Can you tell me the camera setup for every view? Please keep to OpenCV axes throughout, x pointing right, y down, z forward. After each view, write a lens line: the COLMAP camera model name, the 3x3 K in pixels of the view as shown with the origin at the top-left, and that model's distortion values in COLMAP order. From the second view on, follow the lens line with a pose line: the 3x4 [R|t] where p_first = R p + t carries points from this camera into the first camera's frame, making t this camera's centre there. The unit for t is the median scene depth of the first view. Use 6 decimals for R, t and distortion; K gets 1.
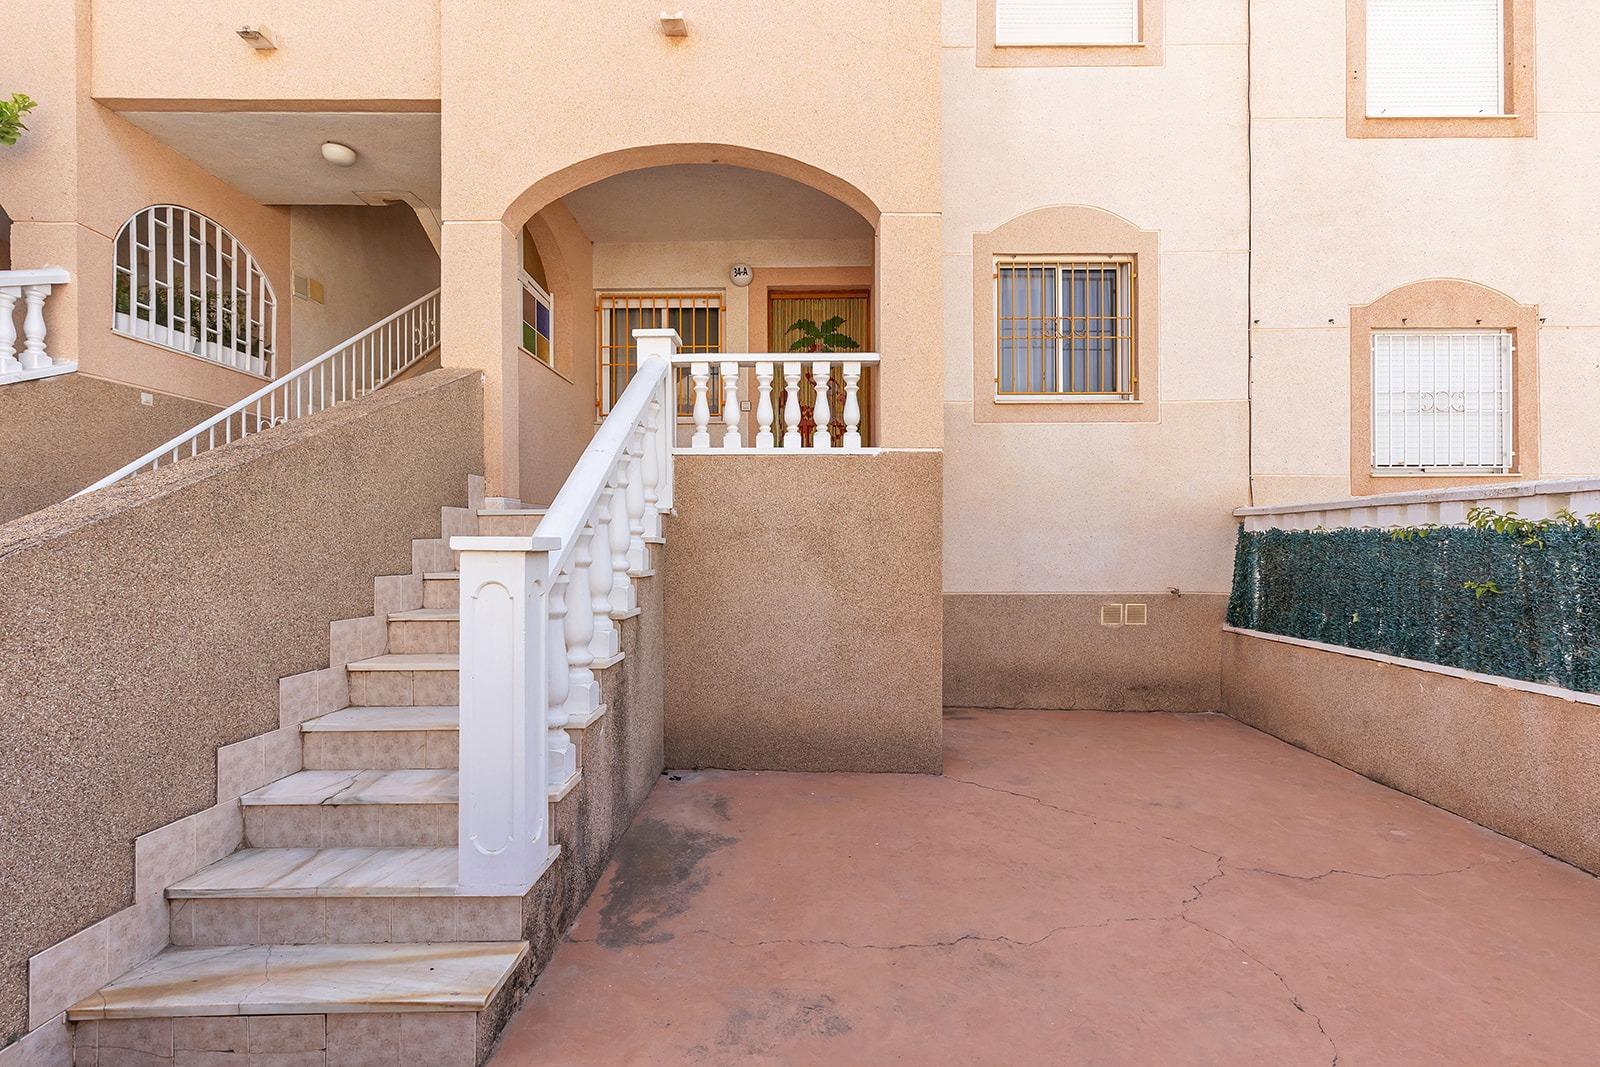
lens RADIAL K [[724.4, 0, 799.5], [0, 724.4, 543.8], [0, 0, 1]] dist [0.008817, -0.001851]
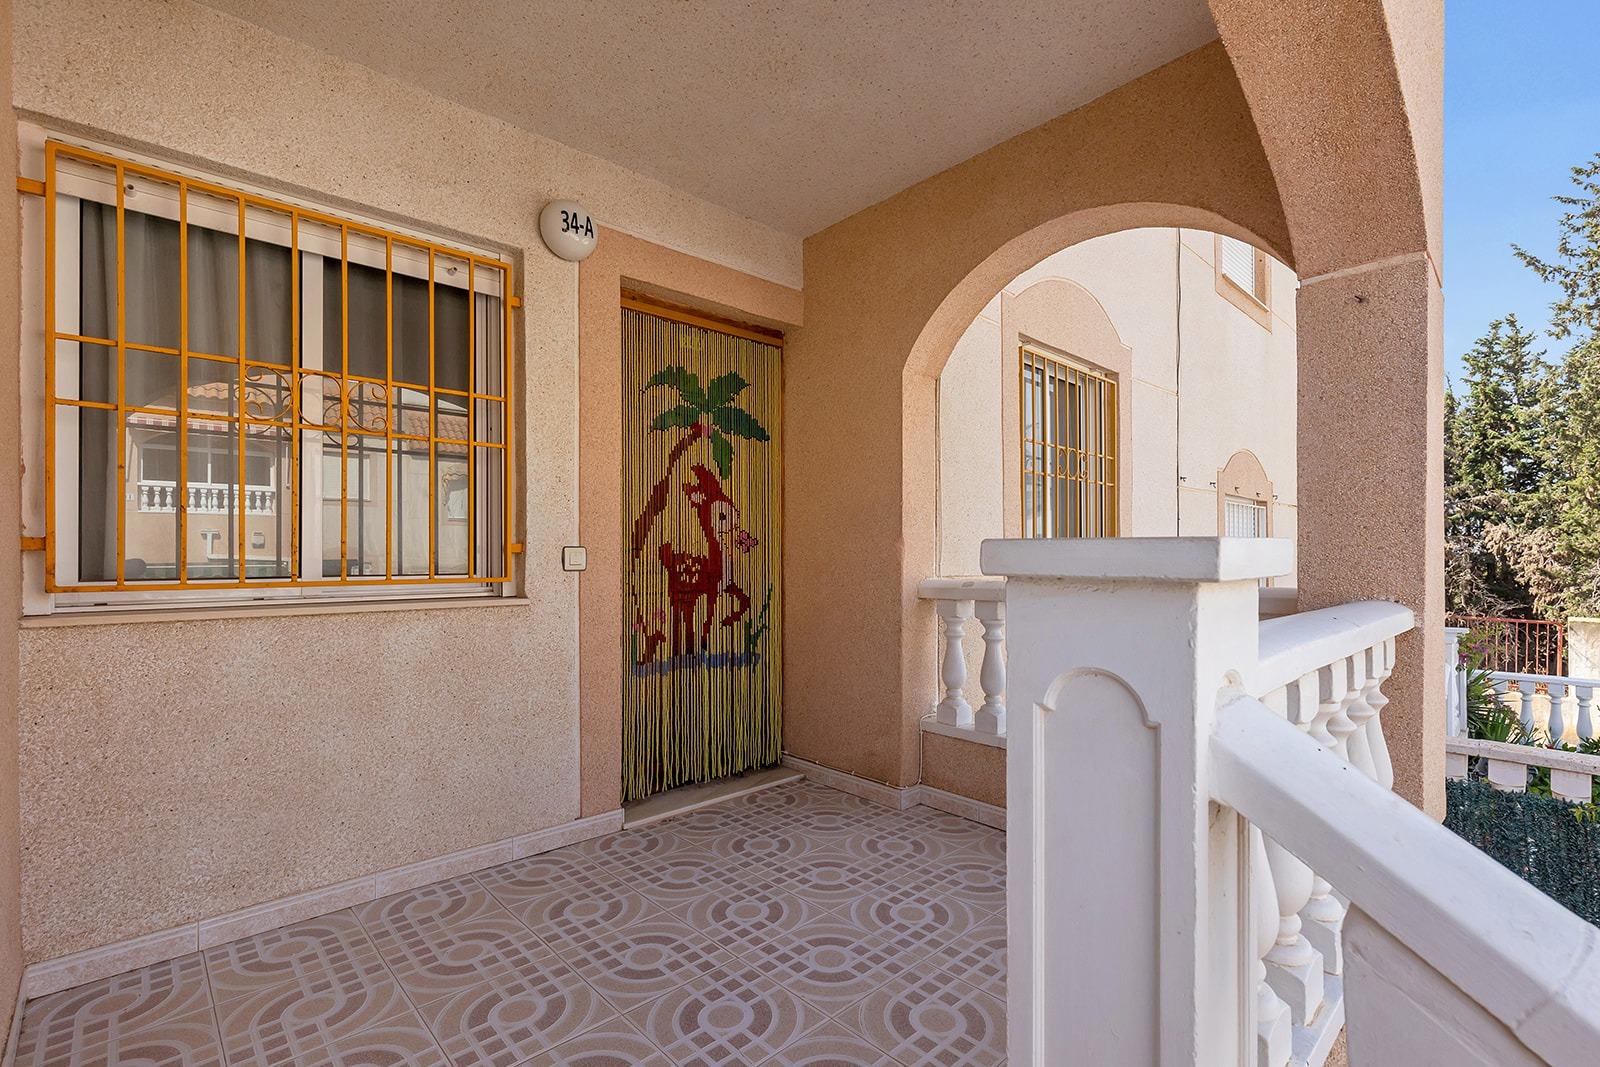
lens RADIAL K [[724.4, 0, 796.9], [0, 724.4, 544.1], [0, 0, 1]] dist [0.008817, -0.001851]
pose [[0.731997, 0.013524, 0.681173, -0.252064], [-0.017409, 0.999848, -0.001144, -0.197932], [-0.681085, -0.011021, 0.732121, 0.611341]]
